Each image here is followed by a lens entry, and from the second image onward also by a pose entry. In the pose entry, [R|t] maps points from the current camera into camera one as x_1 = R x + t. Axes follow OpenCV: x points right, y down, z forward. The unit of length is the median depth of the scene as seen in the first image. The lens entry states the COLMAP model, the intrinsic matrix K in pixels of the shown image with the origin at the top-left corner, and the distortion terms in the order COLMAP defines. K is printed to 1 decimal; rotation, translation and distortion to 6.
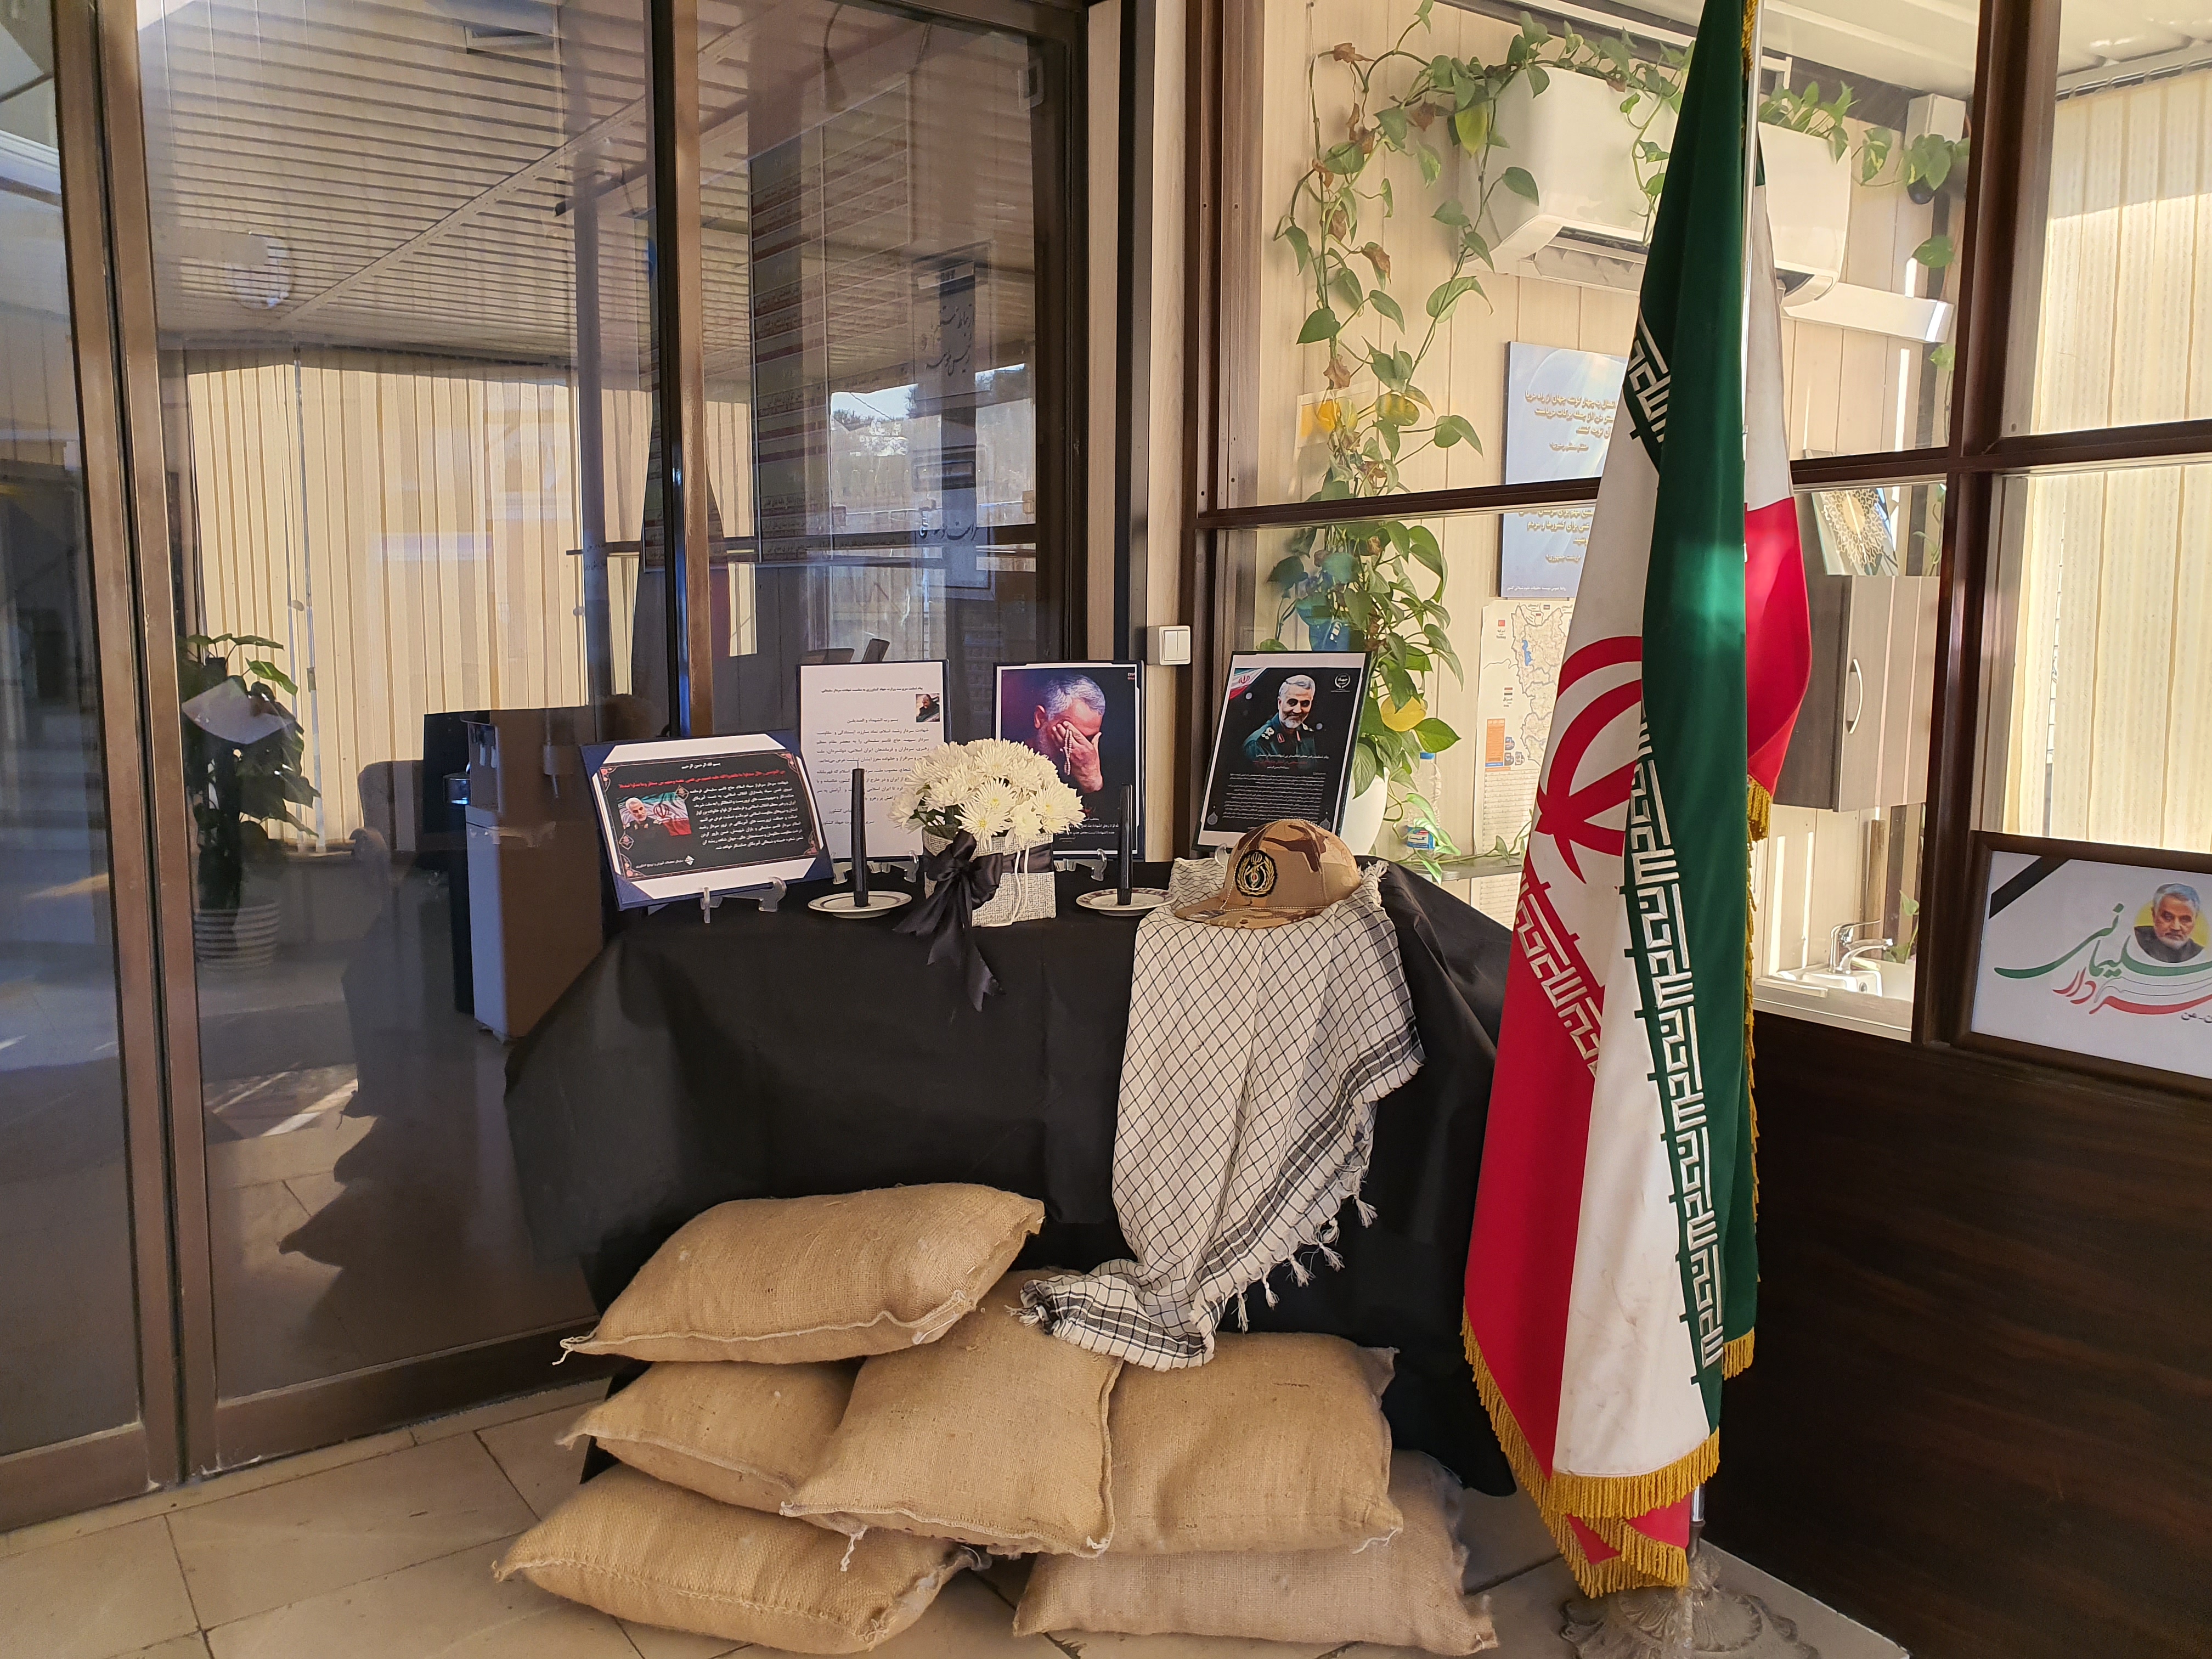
lens RADIAL K [[1706.9, 0, 1106.0], [0, 1706.9, 829.5], [0, 0, 1]] dist [0.080620, -0.003324]
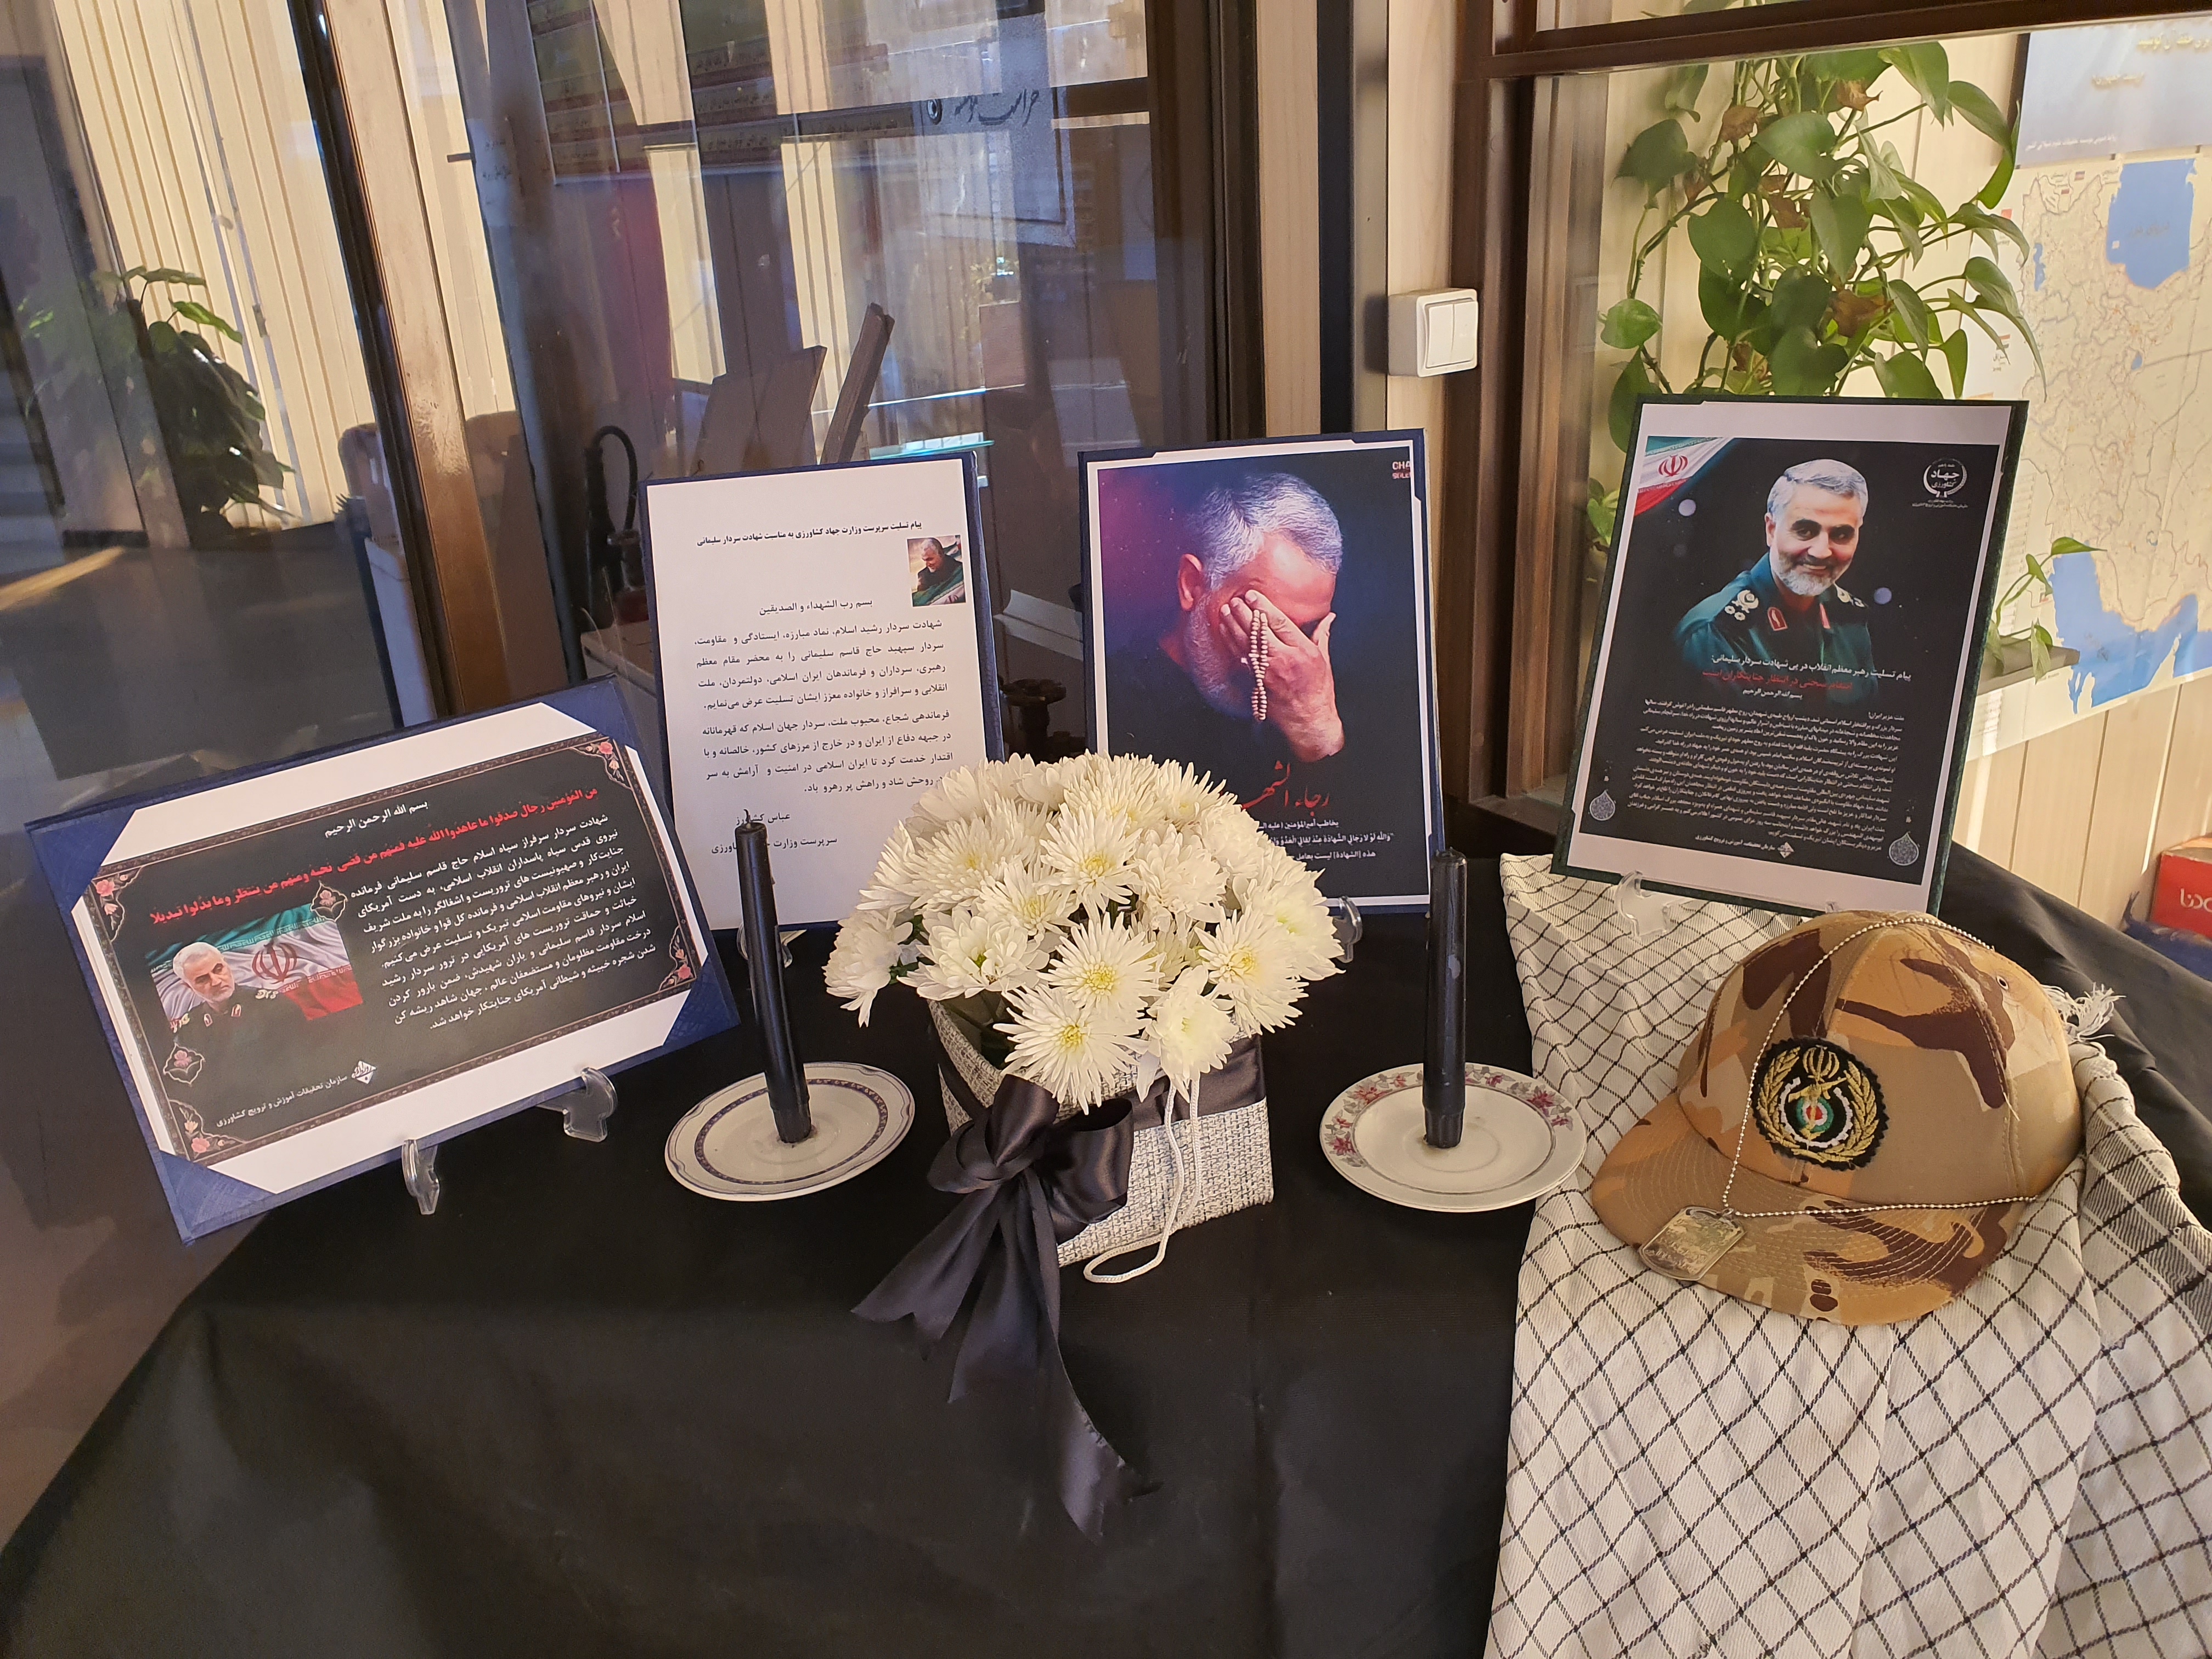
lens RADIAL K [[1766.7, 0, 1106.0], [0, 1766.7, 829.5], [0, 0, 1]] dist [0.008915, -0.004270]
pose [[0.996732, -0.040731, -0.069763, -0.034800], [0.056566, 0.968433, 0.242769, -0.125947], [0.057672, -0.245922, 0.967572, 0.599688]]
